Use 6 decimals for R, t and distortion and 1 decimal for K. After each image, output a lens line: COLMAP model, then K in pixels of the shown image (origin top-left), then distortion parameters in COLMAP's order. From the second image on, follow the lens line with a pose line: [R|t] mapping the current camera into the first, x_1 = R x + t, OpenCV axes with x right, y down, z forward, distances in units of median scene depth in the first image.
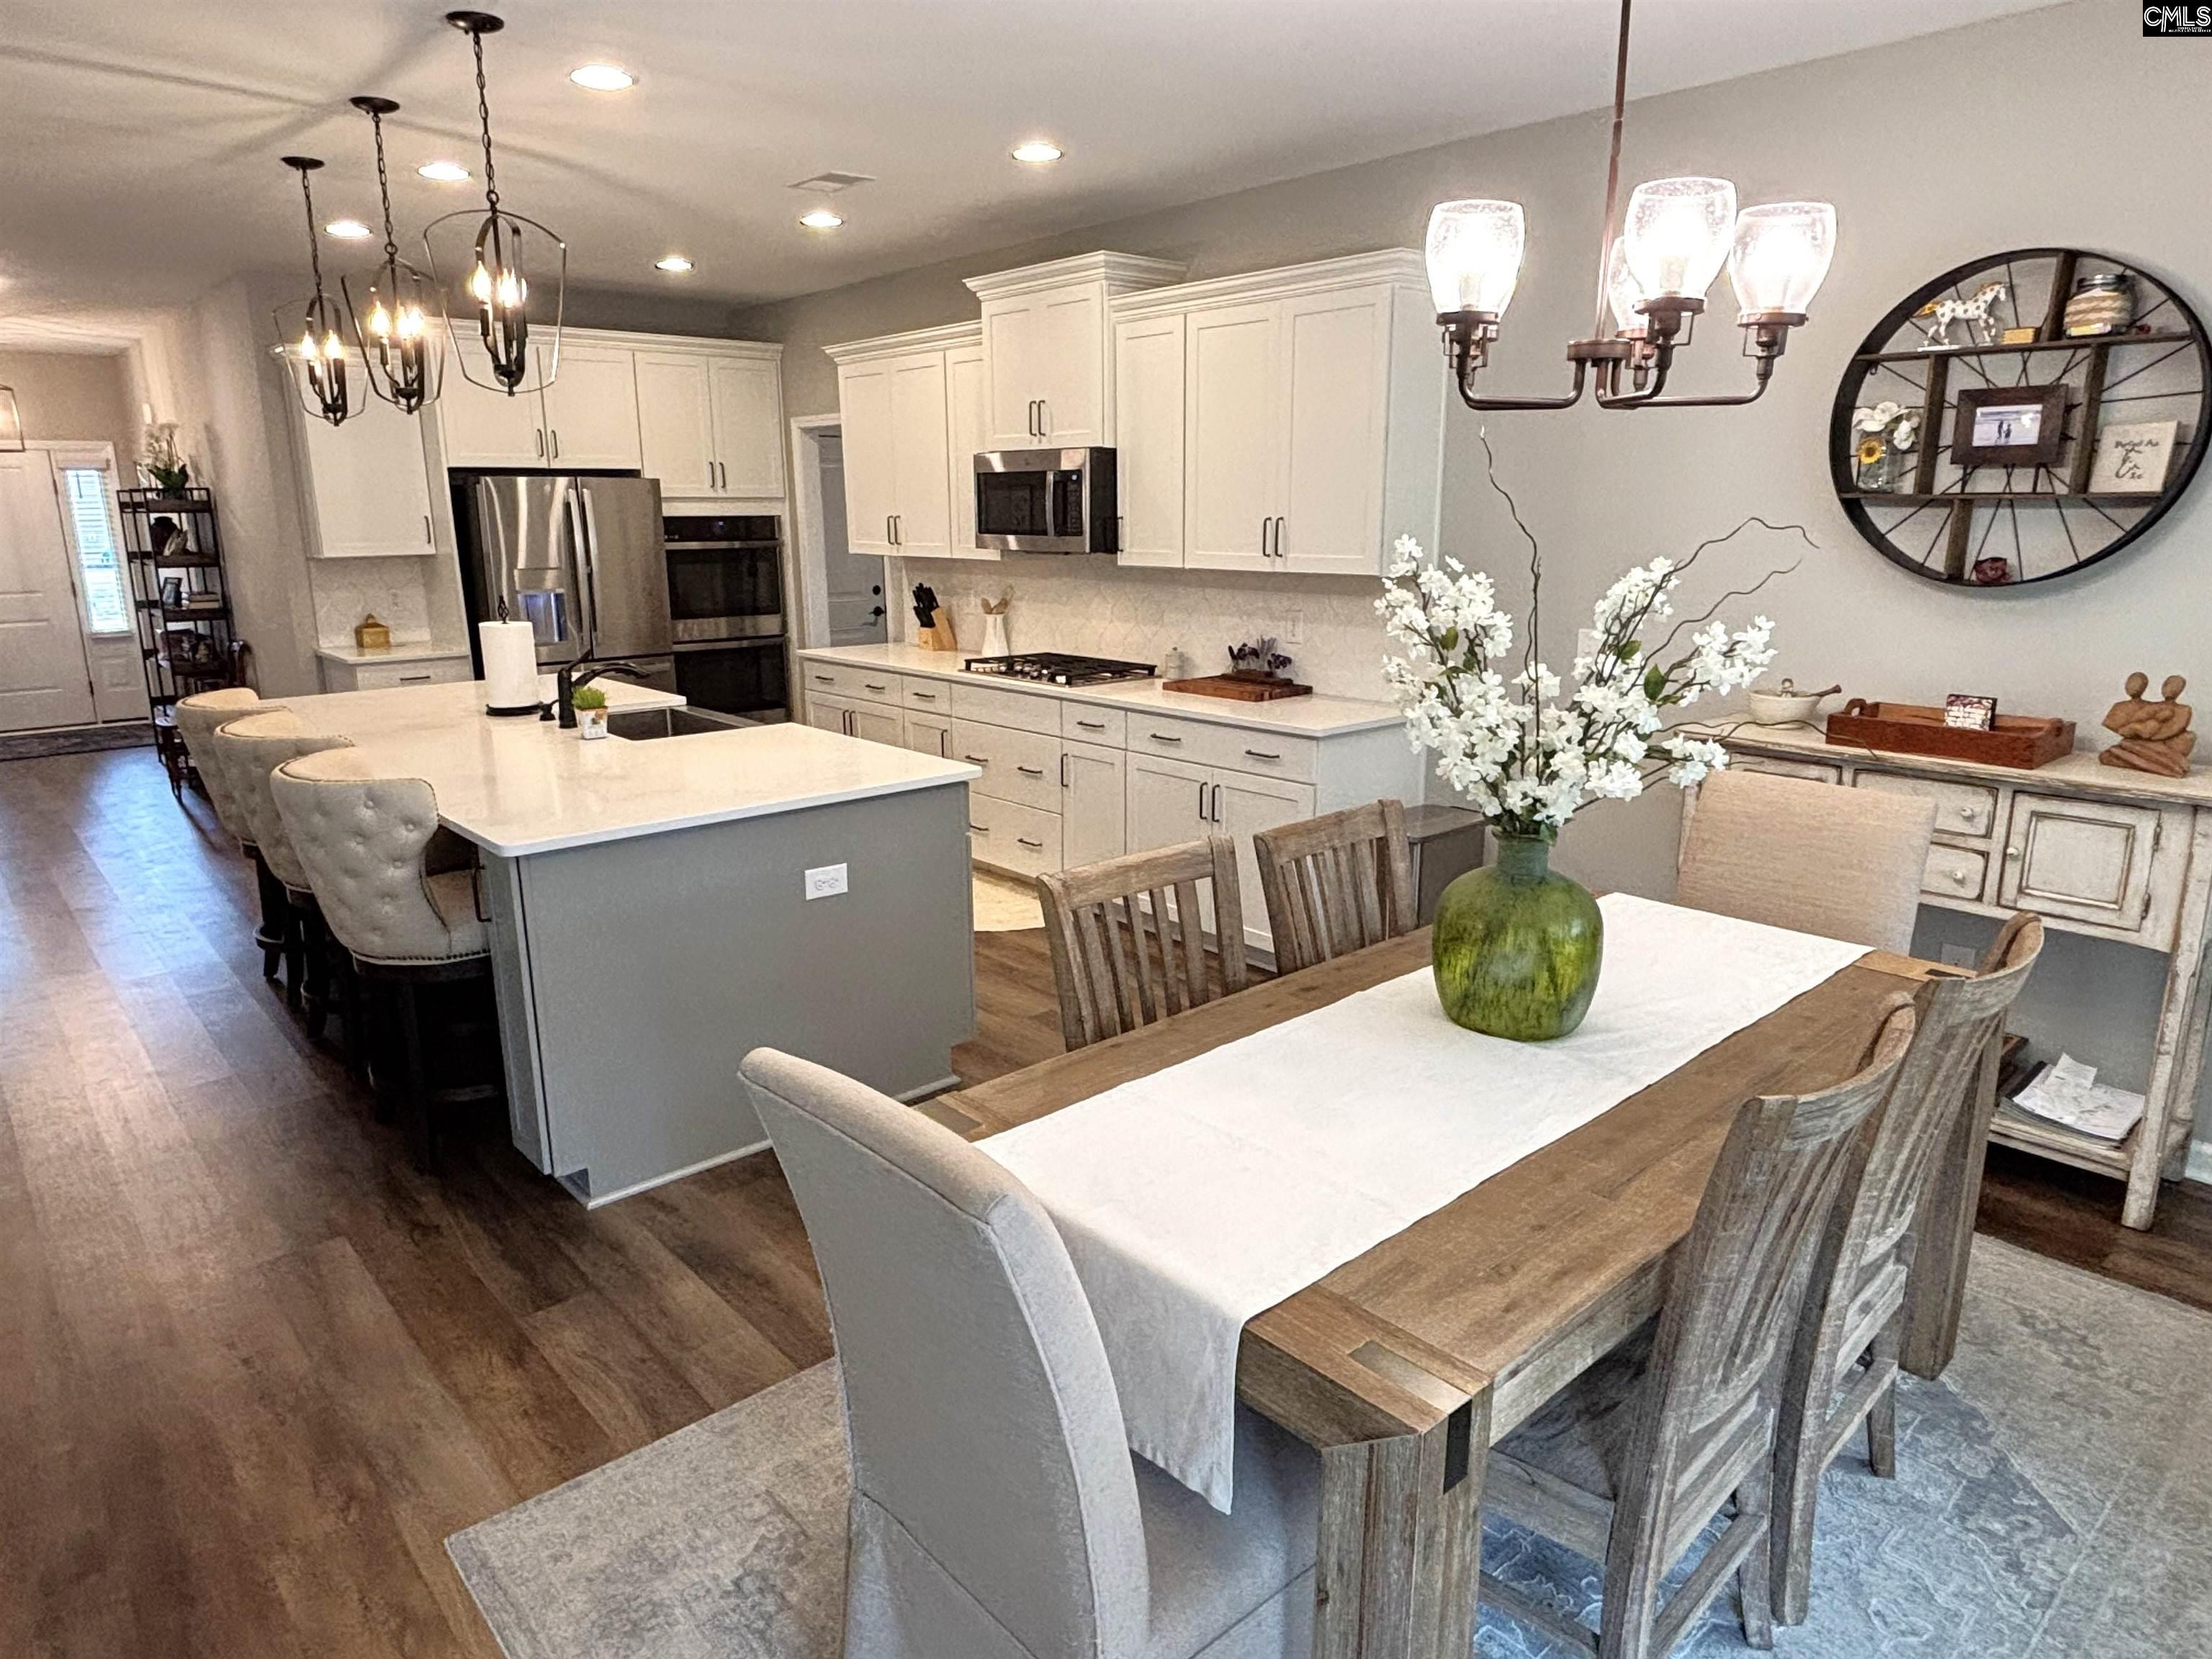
lens RADIAL K [[1343.0, 0, 1094.2], [0, 1343.0, 825.6], [0, 0, 1]] dist [0.061365, -0.086098]
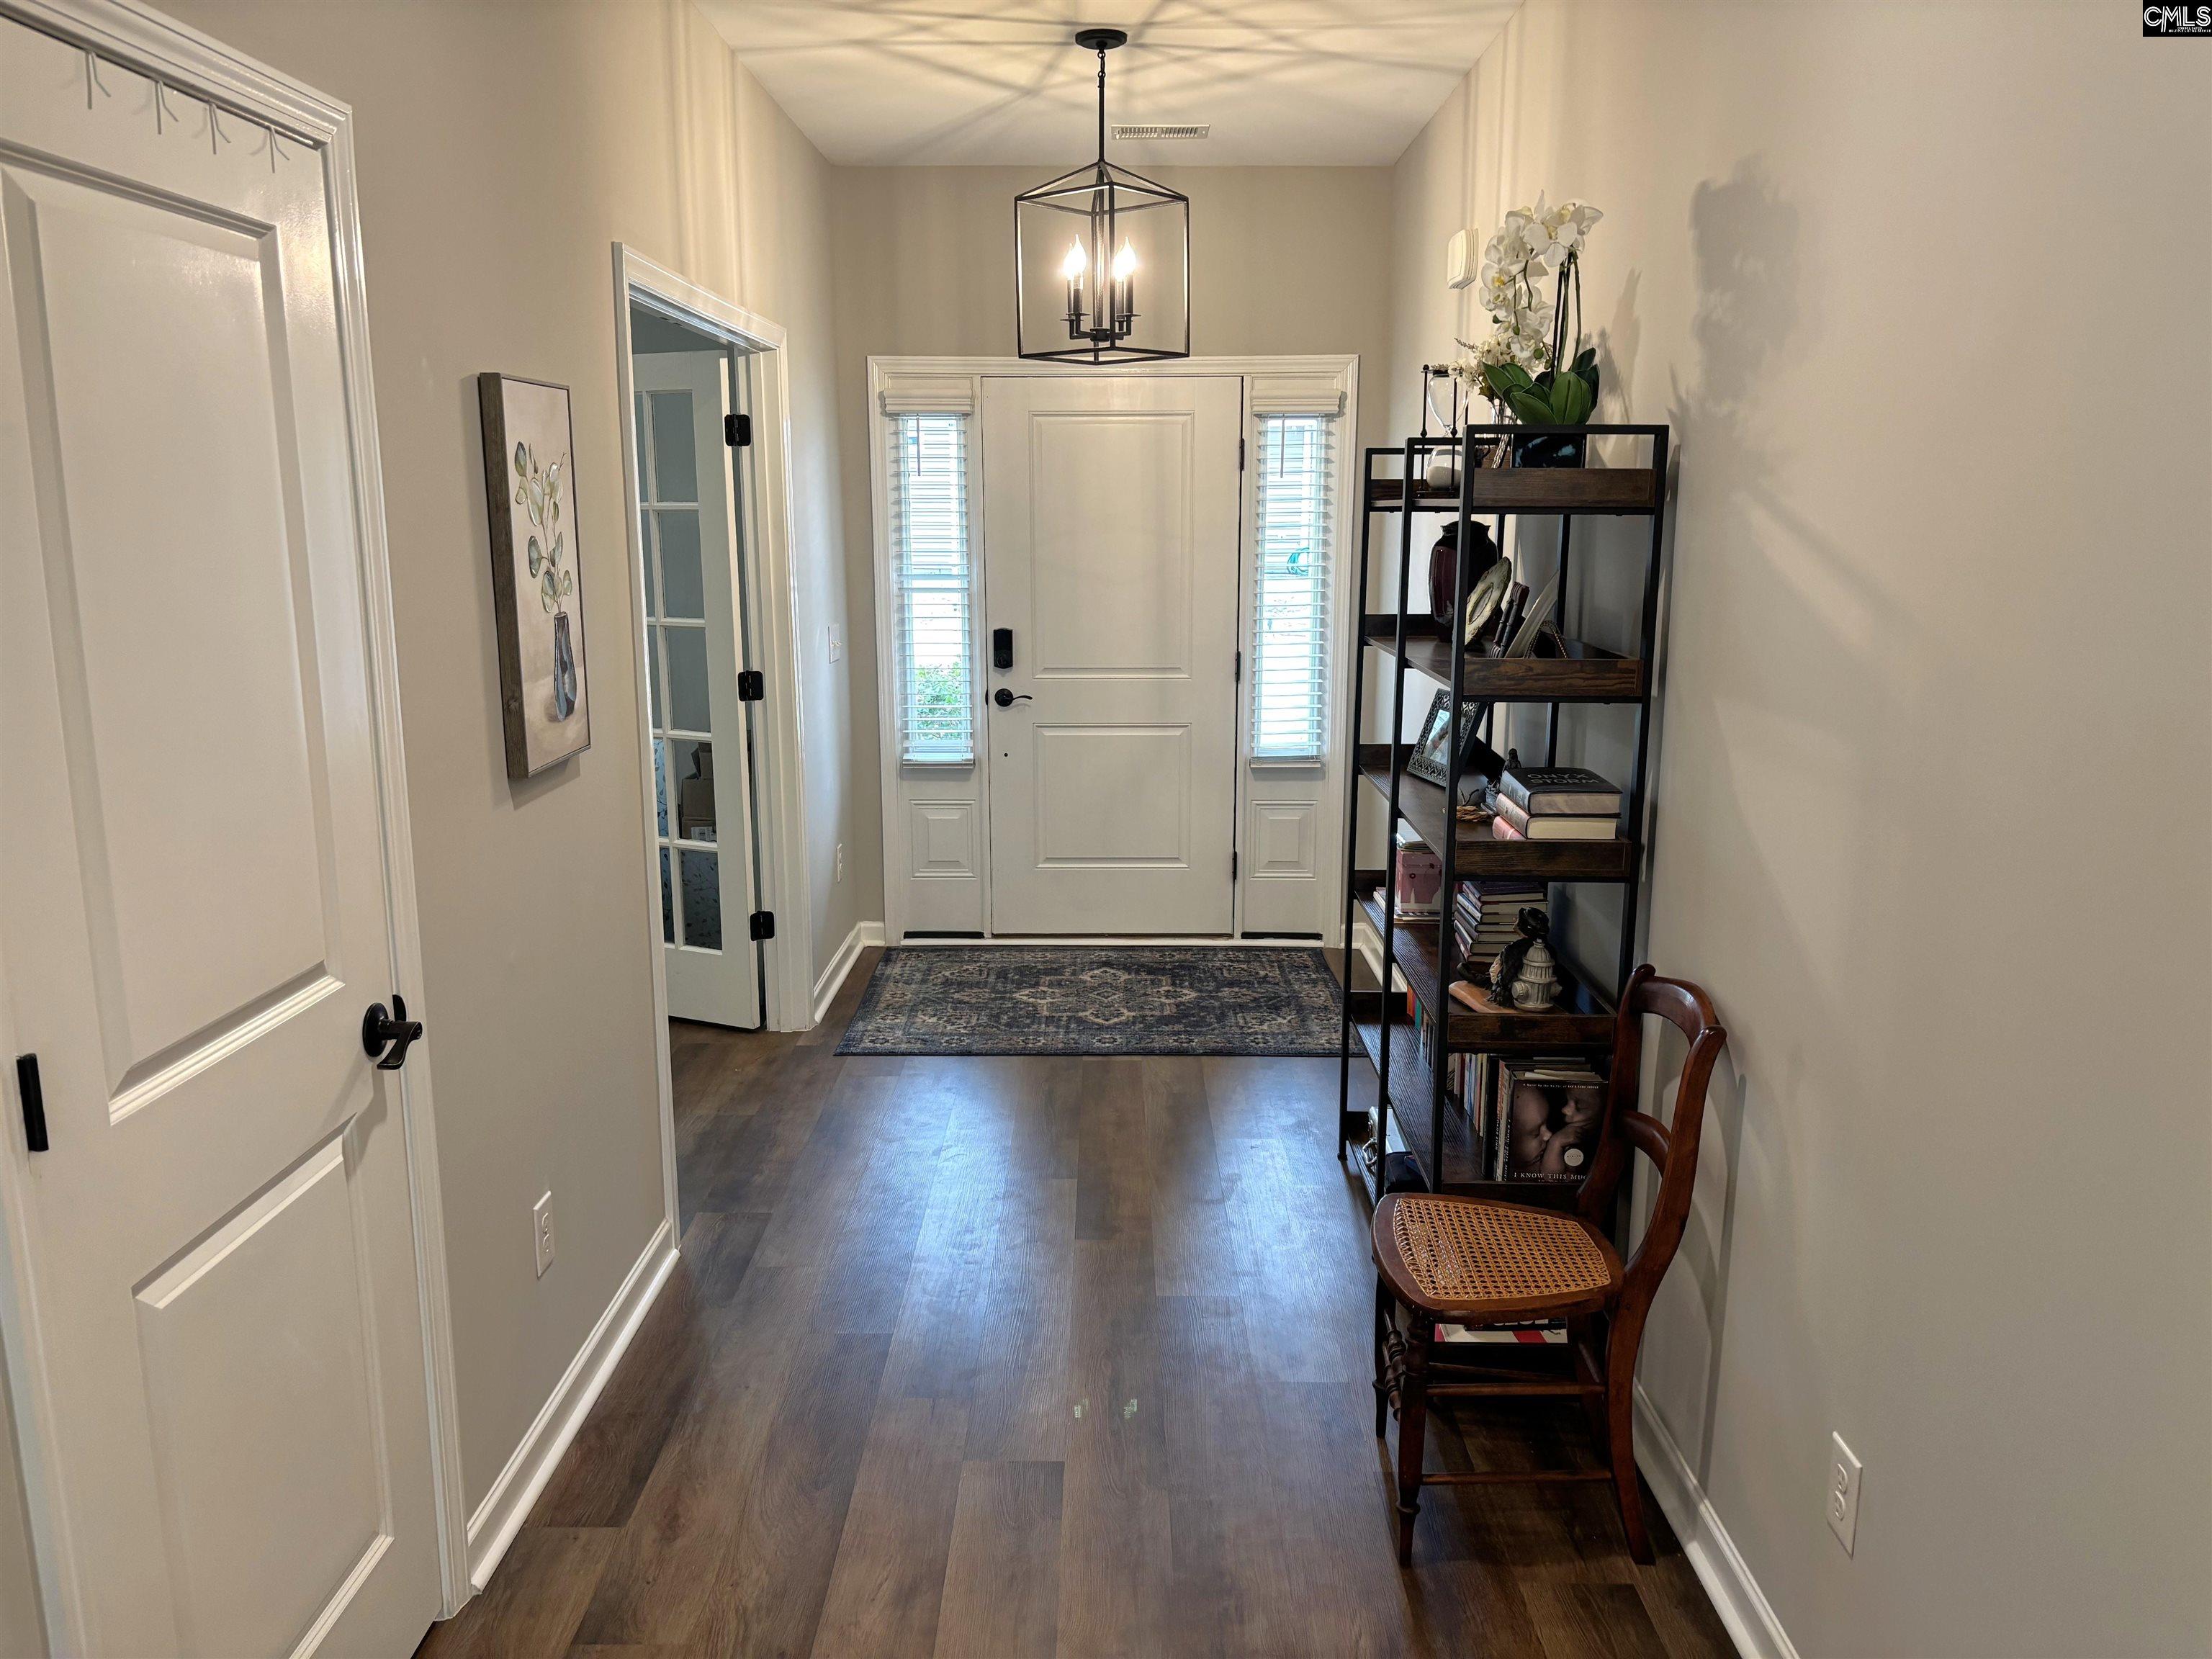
lens RADIAL K [[1663.7, 0, 1115.2], [0, 1663.7, 828.6], [0, 0, 1]] dist [0.071641, -0.088740]
pose [[0.746521, 0.144956, -0.649379, -0.446342], [-0.171712, 0.984891, 0.022451, -0.137778], [0.642822, 0.094746, 0.760133, 0.595826]]
